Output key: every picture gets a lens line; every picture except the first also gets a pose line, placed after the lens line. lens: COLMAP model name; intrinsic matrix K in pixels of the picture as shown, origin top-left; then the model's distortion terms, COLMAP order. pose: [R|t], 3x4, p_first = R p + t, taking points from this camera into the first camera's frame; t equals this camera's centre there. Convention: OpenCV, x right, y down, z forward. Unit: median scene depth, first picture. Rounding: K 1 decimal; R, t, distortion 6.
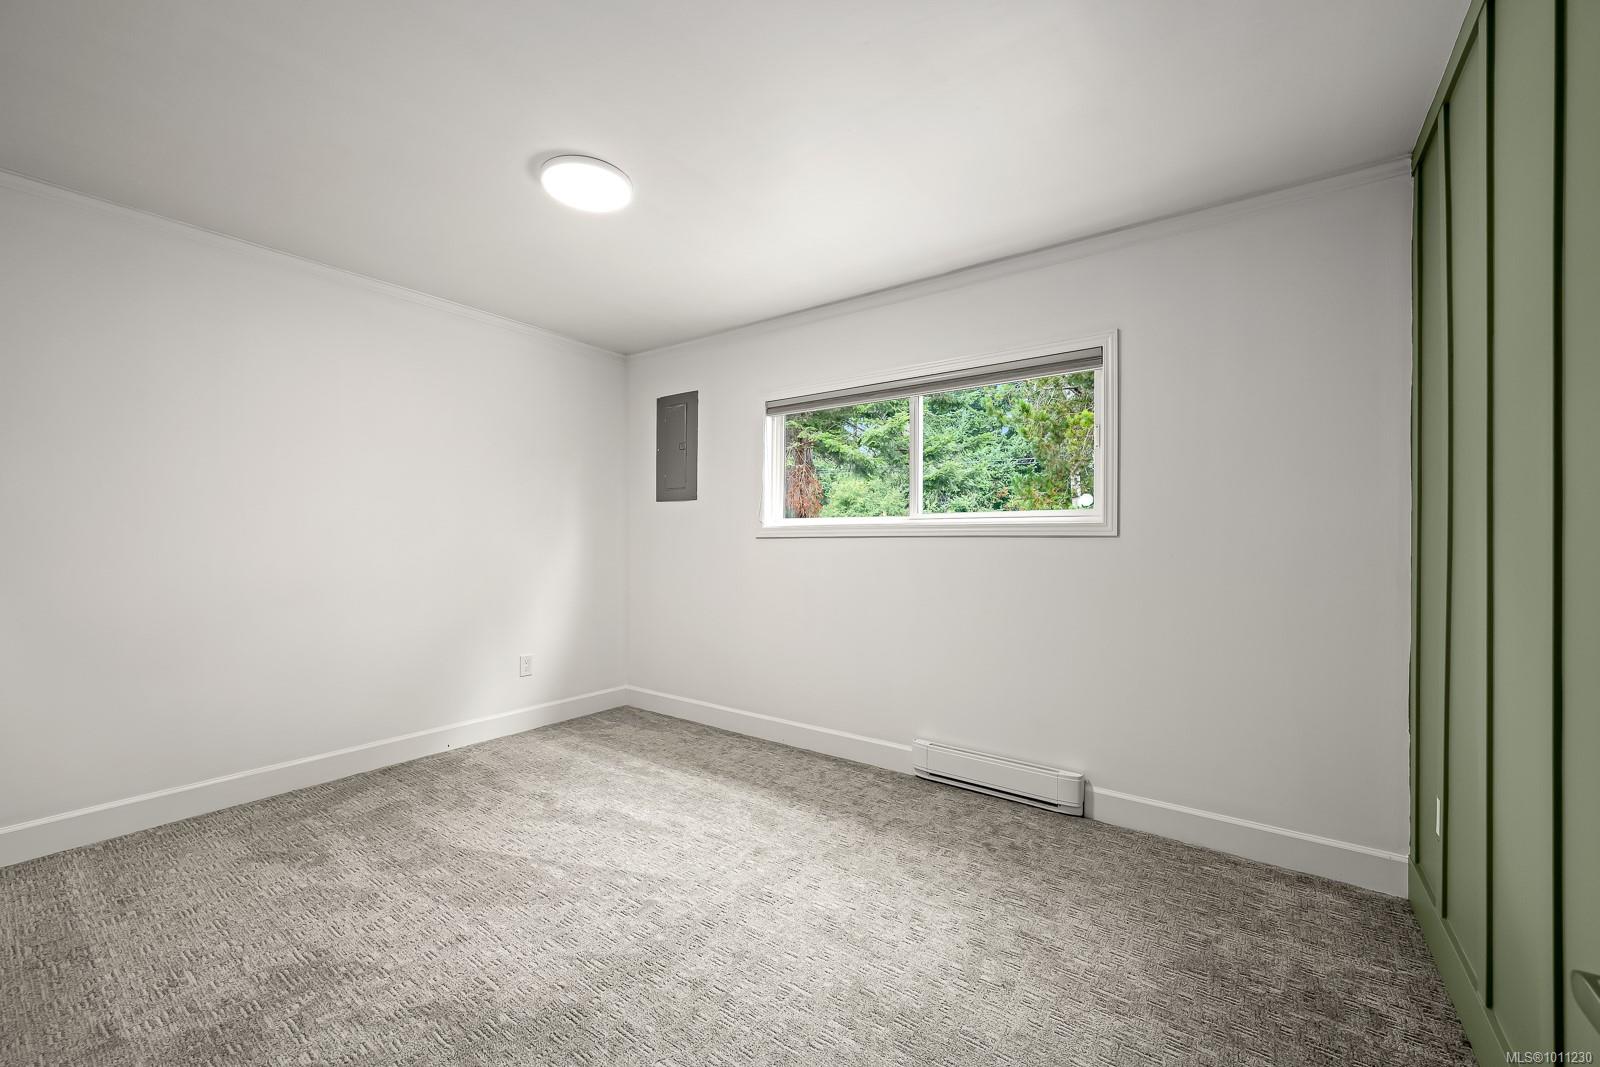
lens RADIAL K [[631.0, 0, 795.9], [0, 631.0, 531.5], [0, 0, 1]] dist [-0.001100, -0.000087]
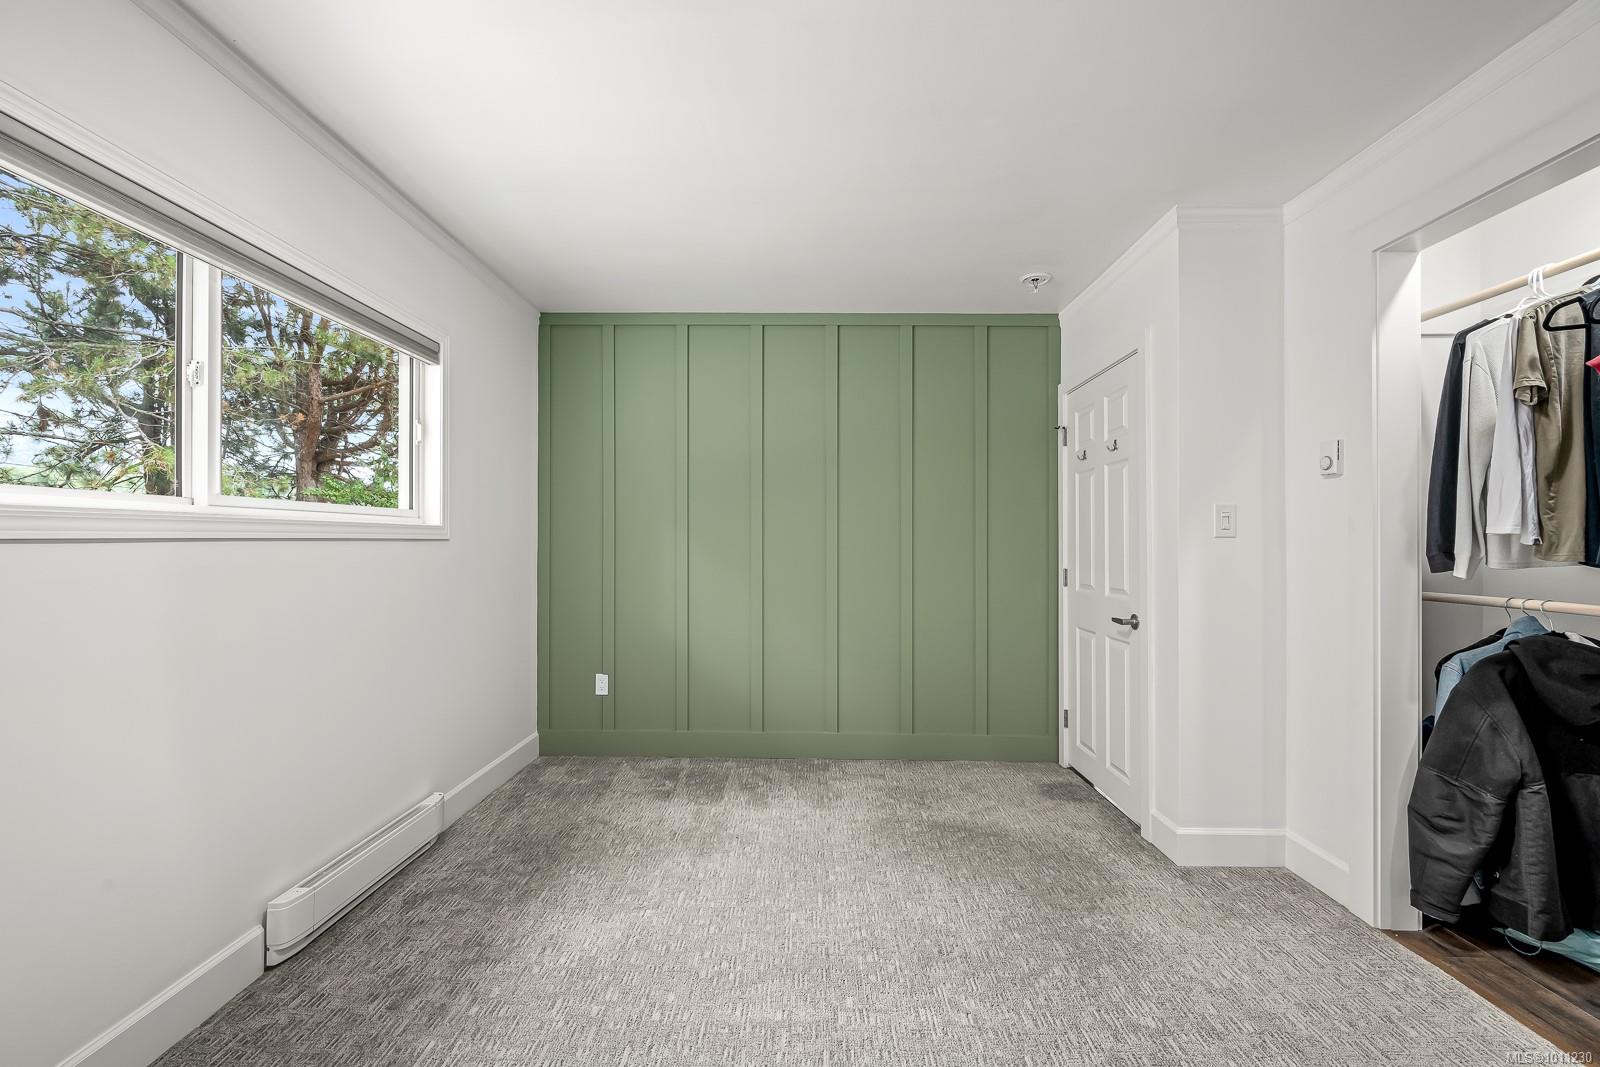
lens RADIAL K [[631.0, 0, 795.9], [0, 631.0, 531.5], [0, 0, 1]] dist [-0.001100, -0.000087]
pose [[-0.583572, 0.010786, 0.811989, -0.622797], [-0.005423, 0.999838, -0.017179, 0.009692], [-0.812043, -0.014429, -0.583419, 1.125924]]
